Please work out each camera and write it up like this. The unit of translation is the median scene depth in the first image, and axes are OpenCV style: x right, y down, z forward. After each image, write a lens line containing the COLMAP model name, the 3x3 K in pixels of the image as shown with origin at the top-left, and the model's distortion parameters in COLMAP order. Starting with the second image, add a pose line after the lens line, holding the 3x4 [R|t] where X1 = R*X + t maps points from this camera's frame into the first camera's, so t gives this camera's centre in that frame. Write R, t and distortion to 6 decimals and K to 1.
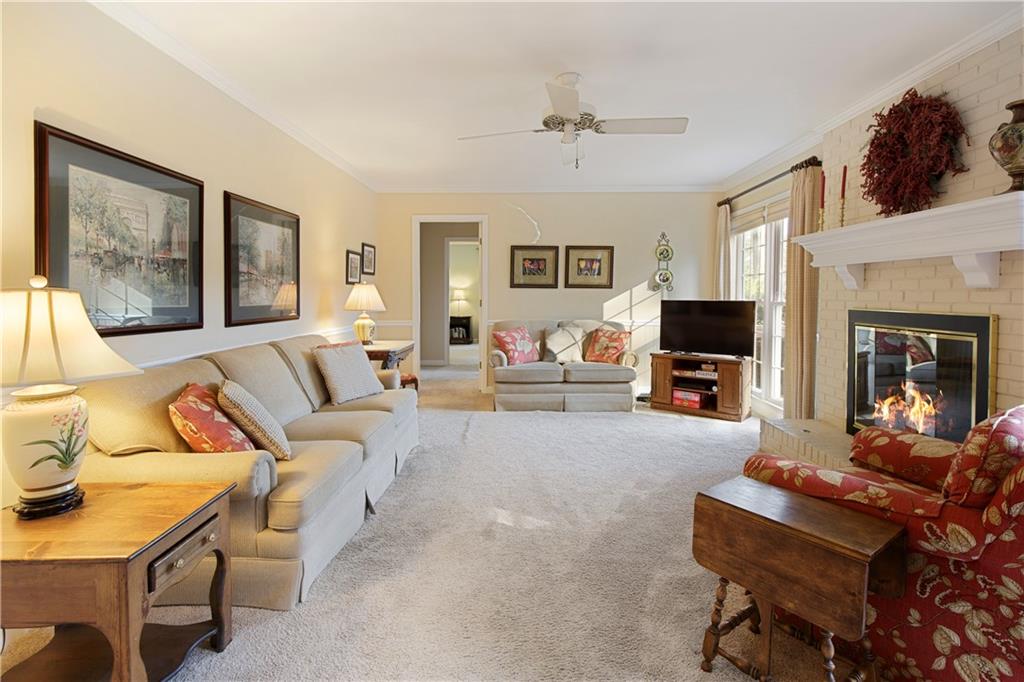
lens RADIAL K [[496.2, 0, 515.7], [0, 496.2, 316.4], [0, 0, 1]] dist [-0.000324, 0.000252]
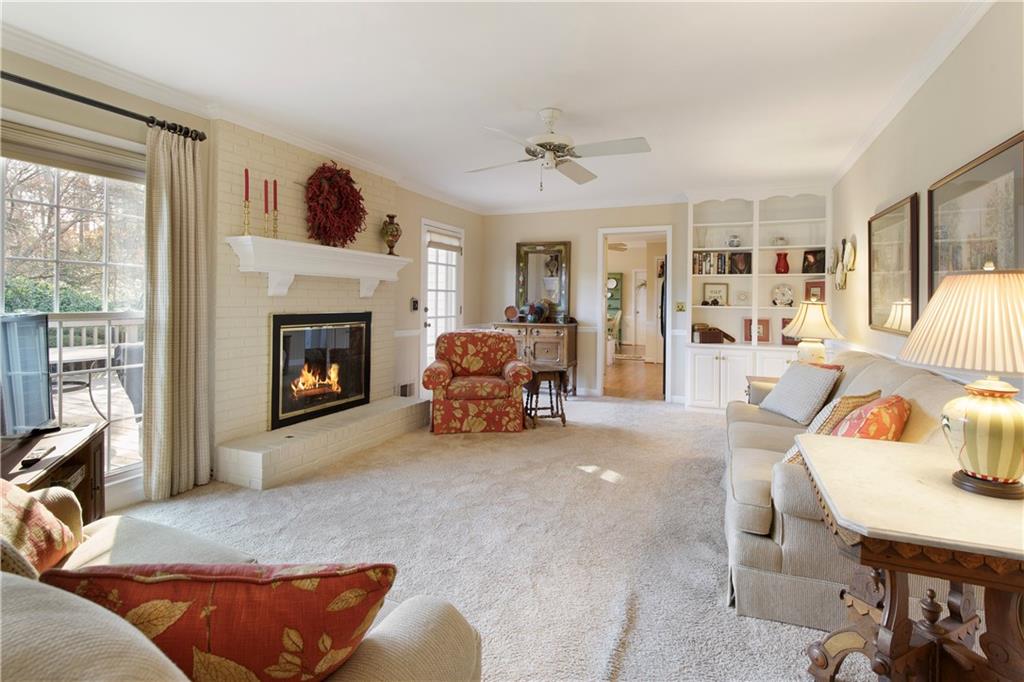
lens RADIAL K [[498.7, 0, 514.3], [0, 498.7, 289.7], [0, 0, 1]] dist [-0.001509, -0.000508]
pose [[-0.920830, 0.001911, 0.389960, -0.155129], [0.009985, 0.999776, 0.018680, -0.056680], [-0.389837, 0.021095, -0.920642, 1.225908]]
